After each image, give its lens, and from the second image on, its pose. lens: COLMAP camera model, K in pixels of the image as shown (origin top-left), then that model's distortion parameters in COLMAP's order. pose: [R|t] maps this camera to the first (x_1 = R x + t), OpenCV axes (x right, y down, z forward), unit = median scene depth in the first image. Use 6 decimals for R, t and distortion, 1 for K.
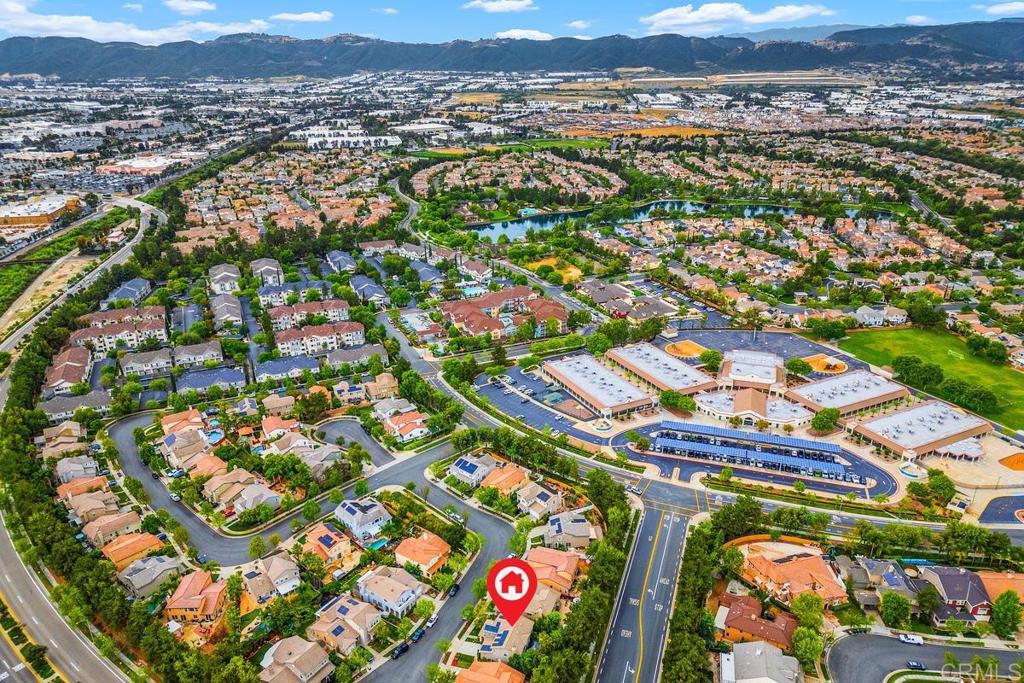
lens RADIAL K [[703.3, 0, 512.0], [0, 703.3, 341.5], [0, 0, 1]] dist [0.055303, -0.057634]
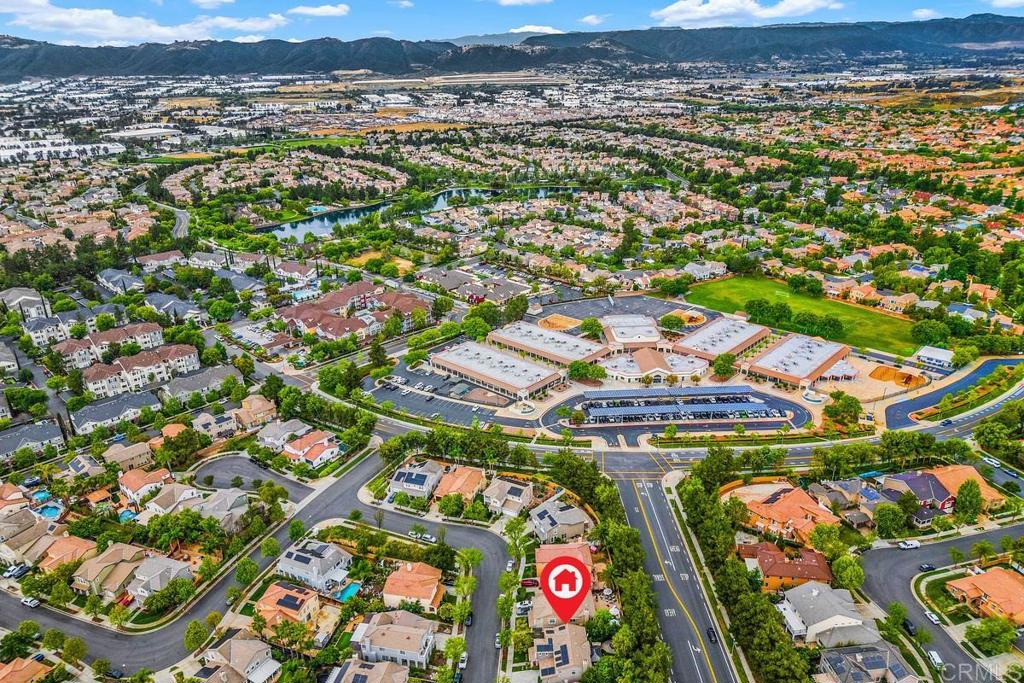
lens RADIAL K [[703.3, 0, 512.0], [0, 703.3, 341.5], [0, 0, 1]] dist [0.055303, -0.057634]
pose [[0.933210, -0.142659, 0.329801, -0.148021], [0.143574, 0.989401, 0.021717, 0.006926], [-0.329403, 0.027084, 0.943801, 0.096782]]
